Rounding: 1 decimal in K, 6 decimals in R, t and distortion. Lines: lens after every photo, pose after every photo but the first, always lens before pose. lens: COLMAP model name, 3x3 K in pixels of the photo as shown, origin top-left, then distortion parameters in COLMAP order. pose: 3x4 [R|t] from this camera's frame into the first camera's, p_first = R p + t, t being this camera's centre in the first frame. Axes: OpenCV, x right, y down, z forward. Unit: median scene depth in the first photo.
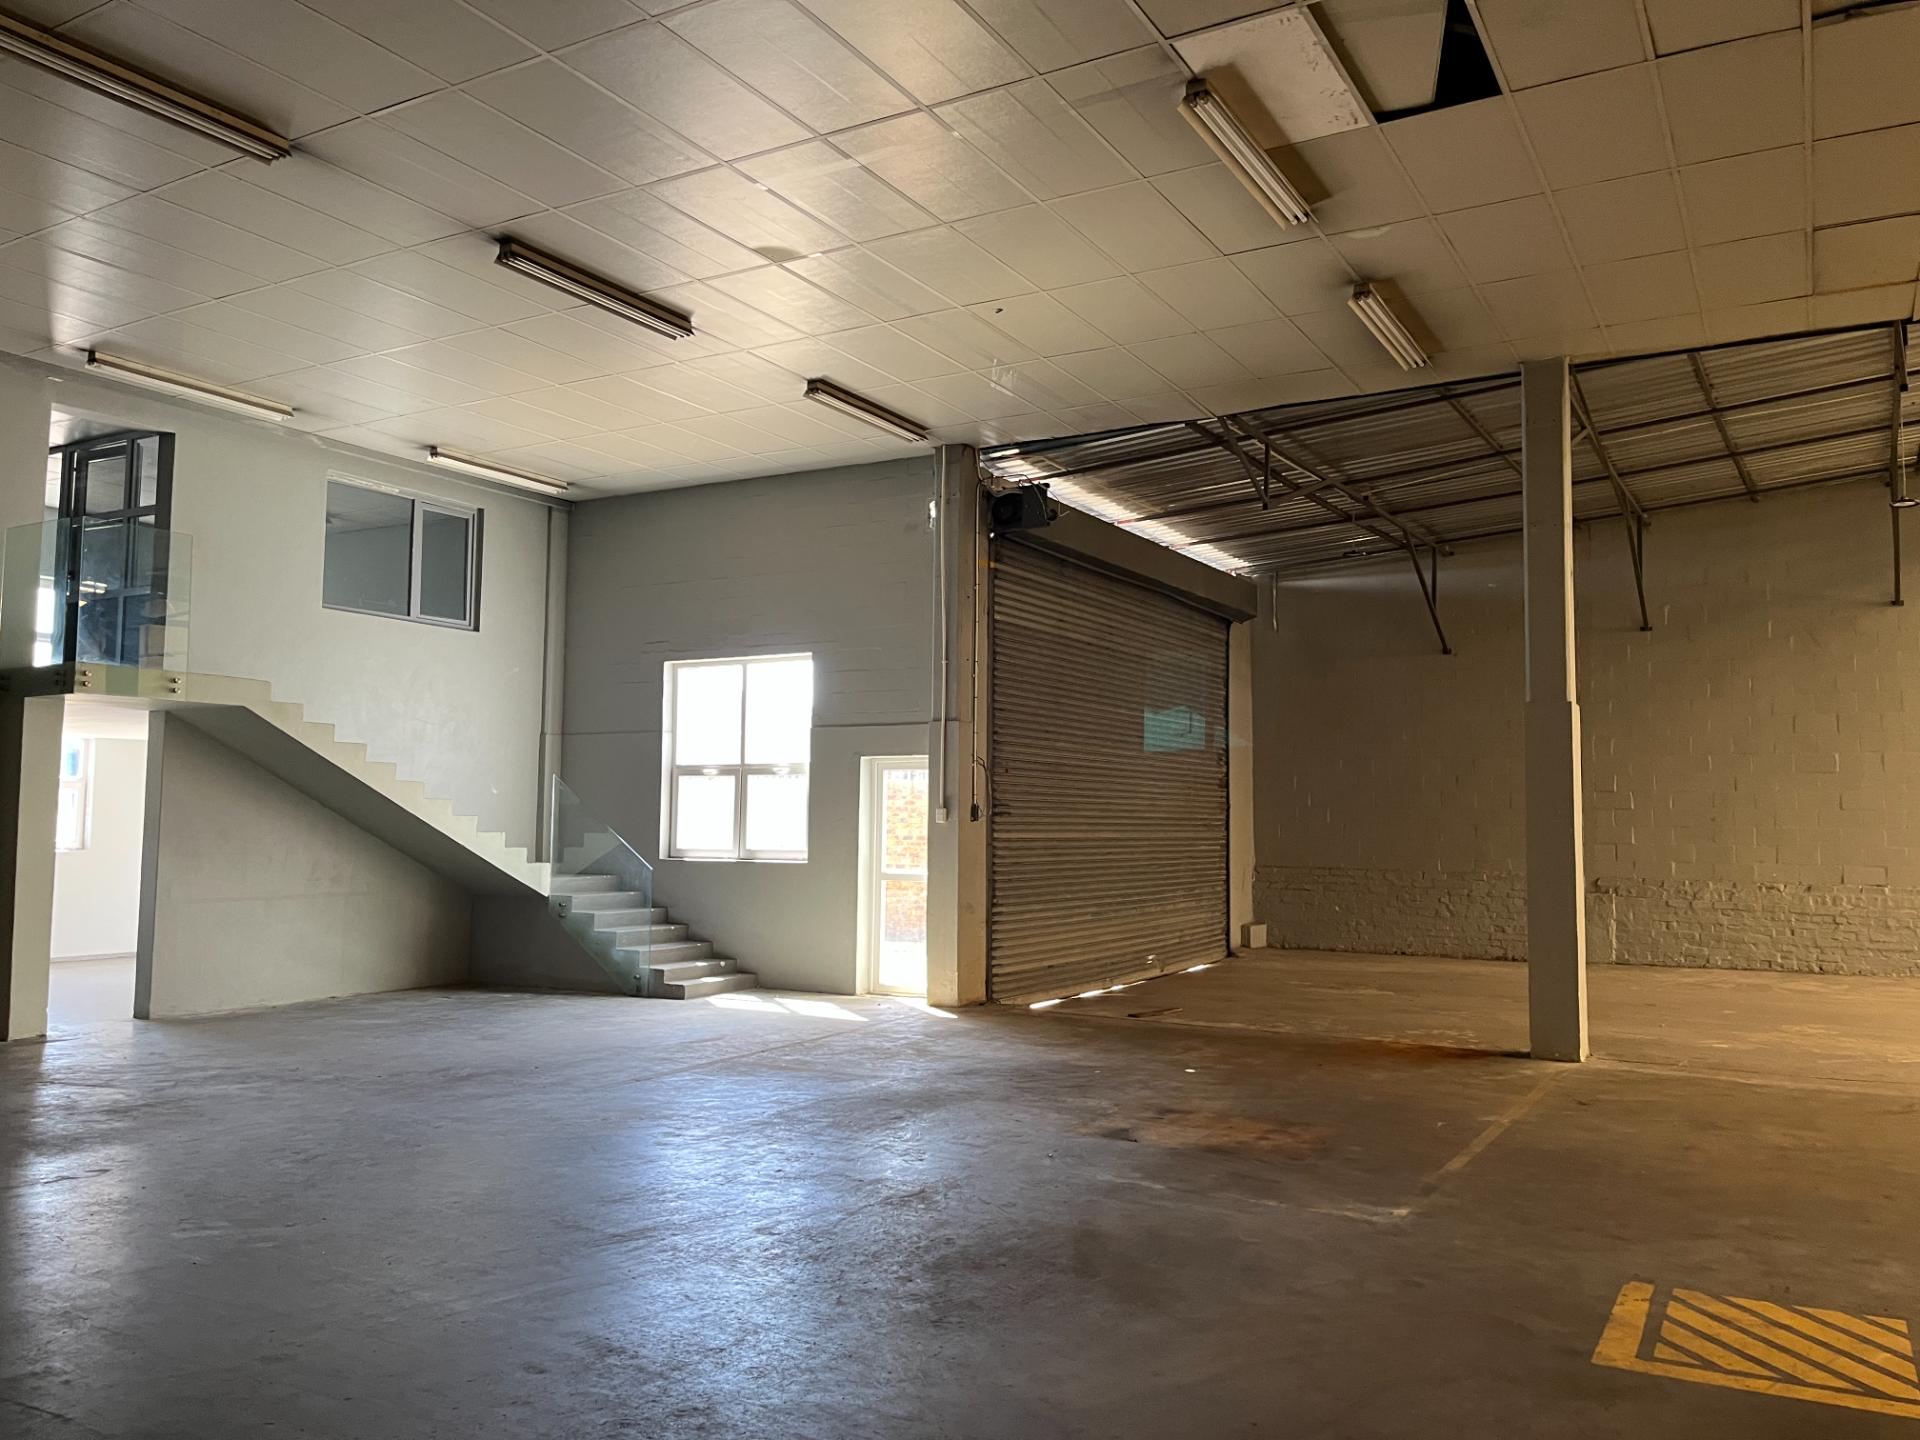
lens RADIAL K [[1451.0, 0, 973.7], [0, 1451.0, 723.5], [0, 0, 1]] dist [0.077135, -0.102988]
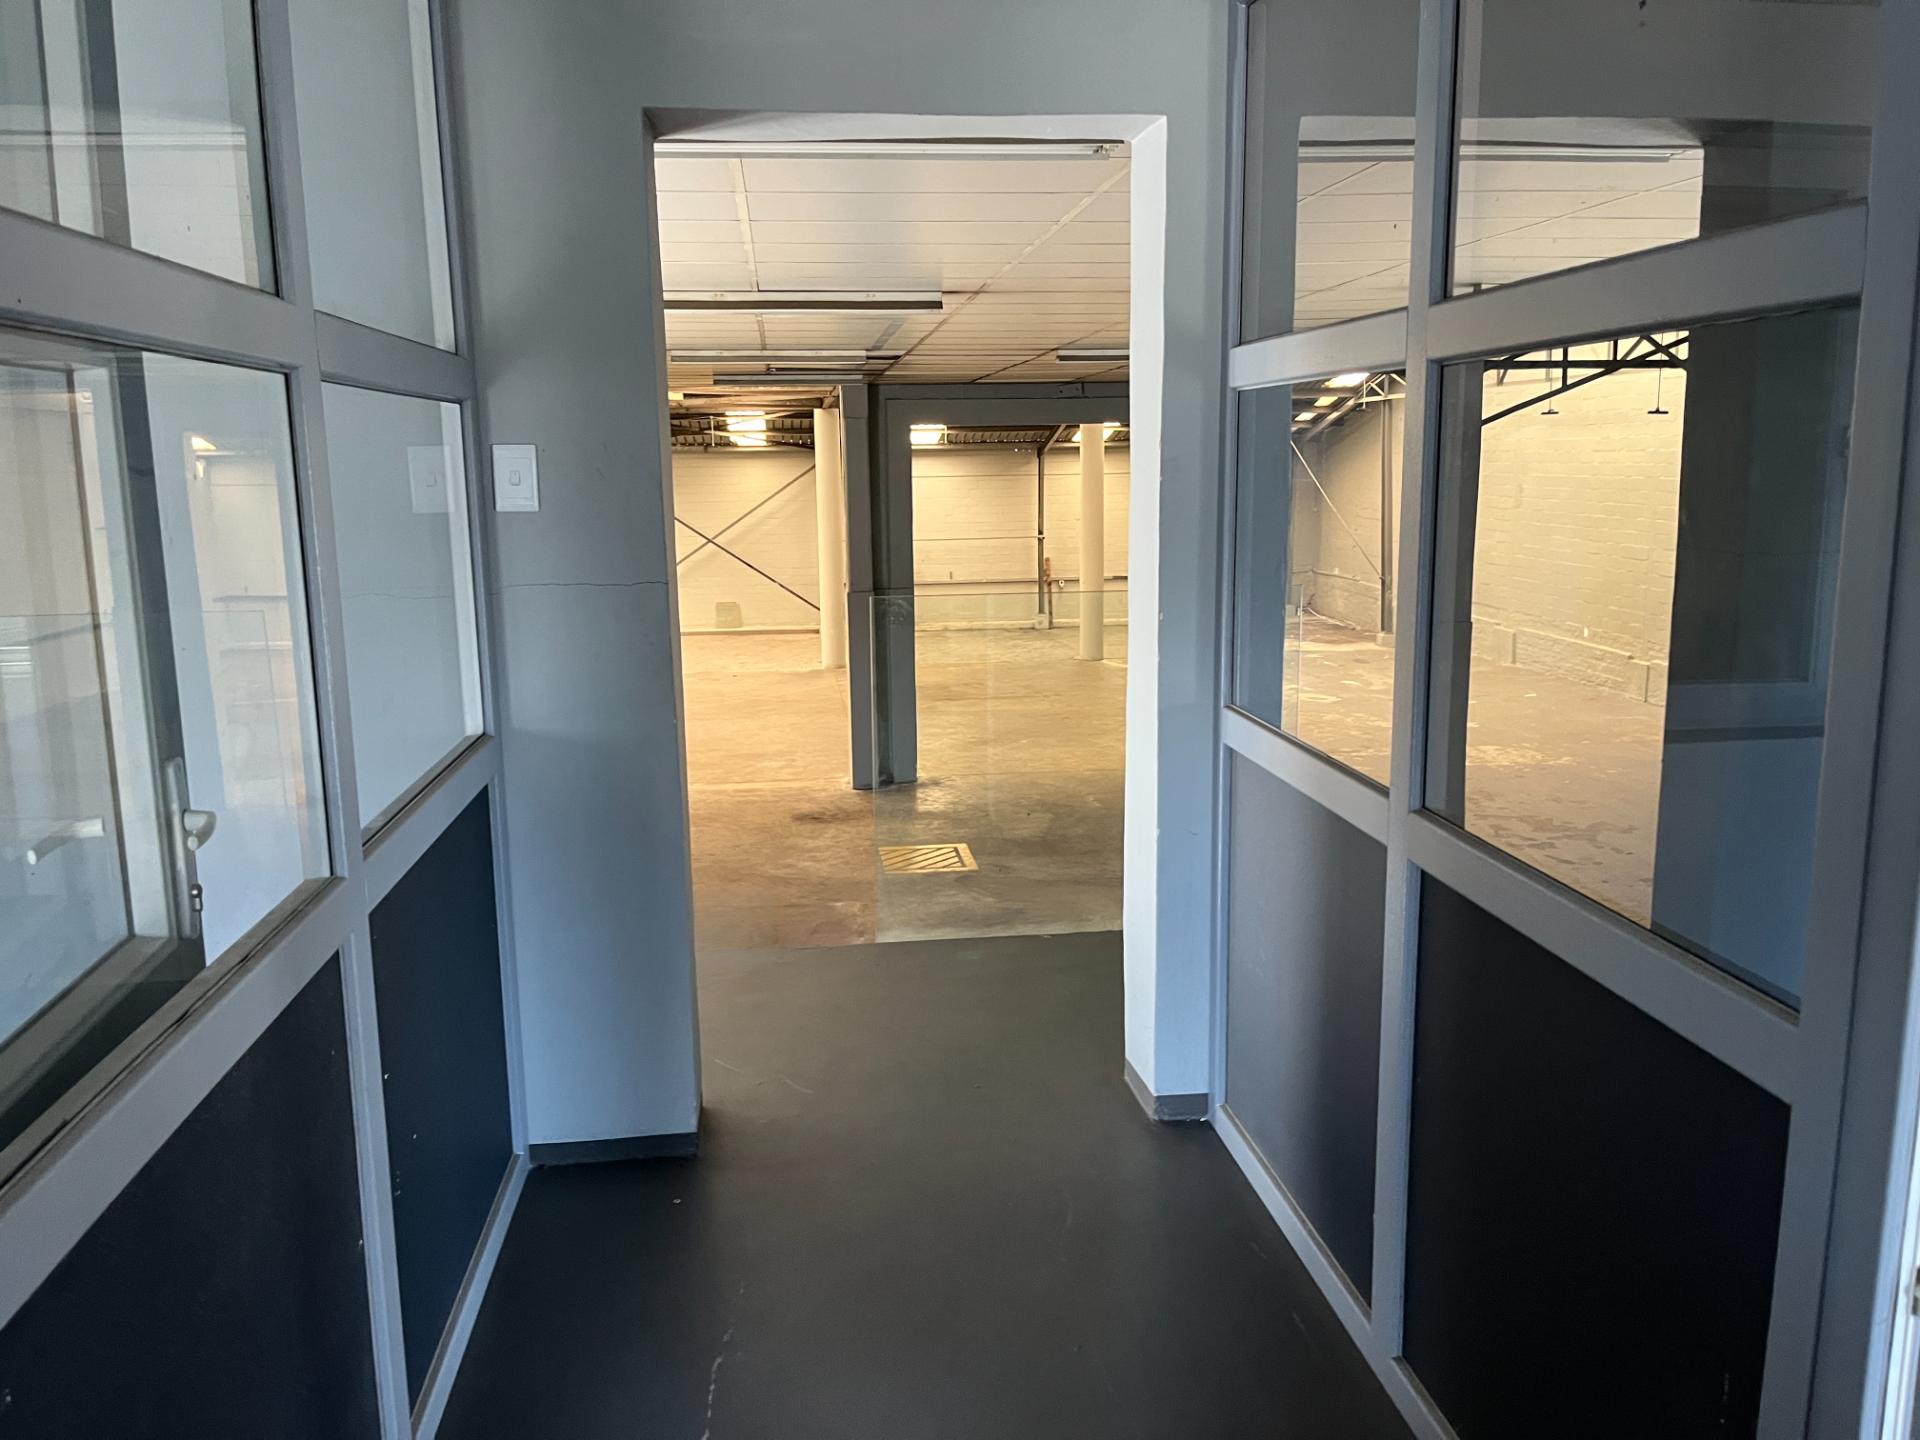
lens RADIAL K [[1451.0, 0, 951.8], [0, 1451.0, 714.2], [0, 0, 1]] dist [0.077135, -0.102988]
pose [[-0.596163, -0.137481, 0.791005, -0.778846], [-0.043987, 0.989343, 0.138801, -0.136439], [-0.801658, 0.047954, -0.595857, 1.110235]]
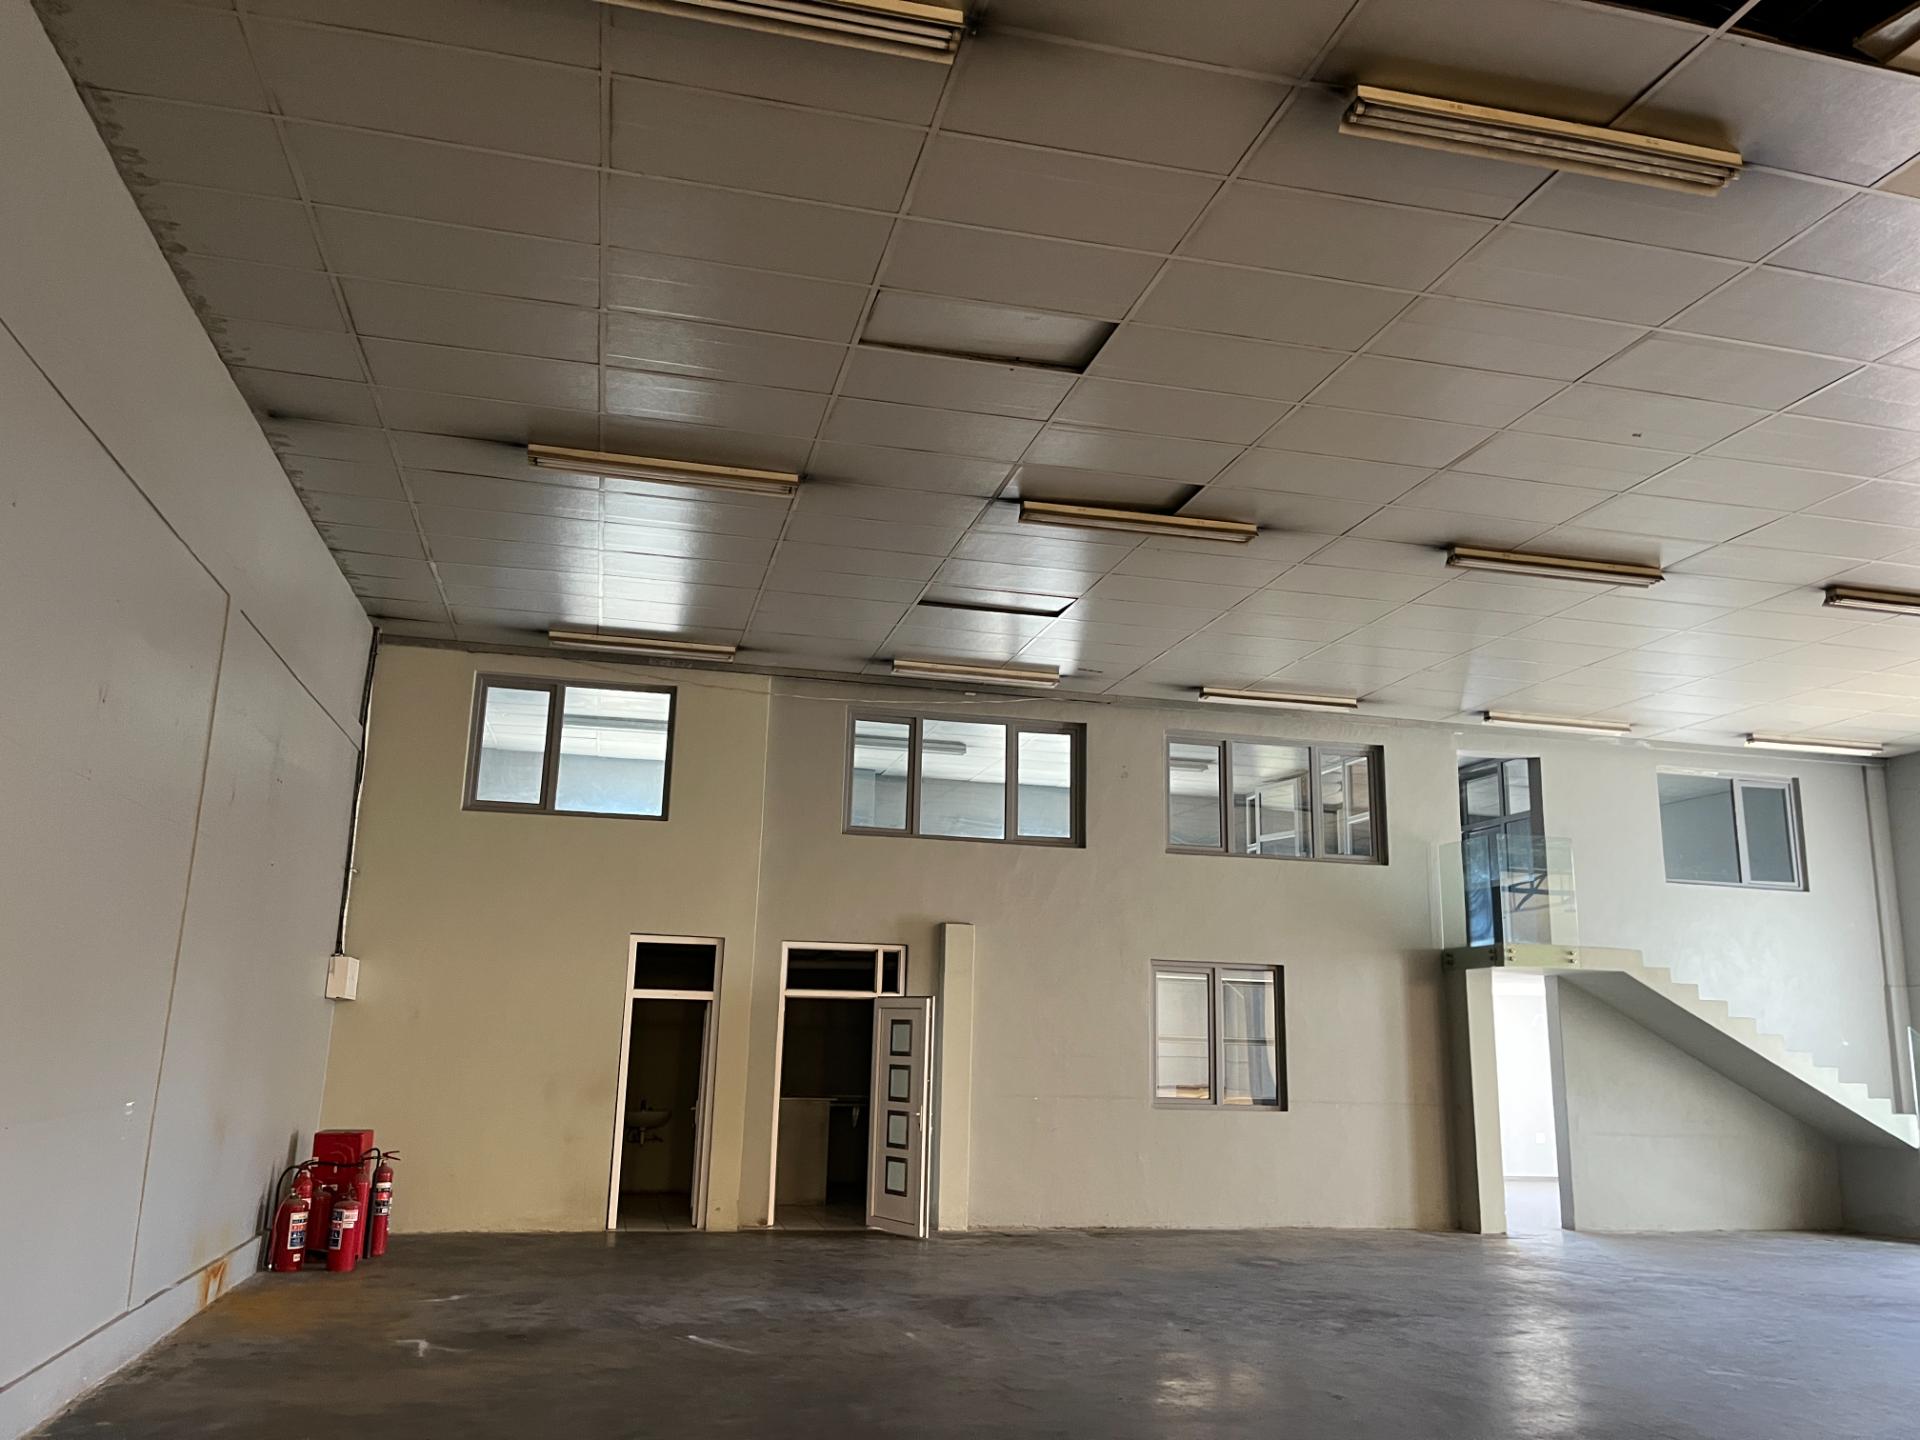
lens RADIAL K [[1451.0, 0, 954.2], [0, 1451.0, 710.8], [0, 0, 1]] dist [0.077135, -0.102988]
pose [[0.685762, -0.152164, -0.711742, 0.027324], [0.029405, 0.982895, -0.181802, -0.018215], [0.727232, 0.103745, 0.678507, -0.253096]]
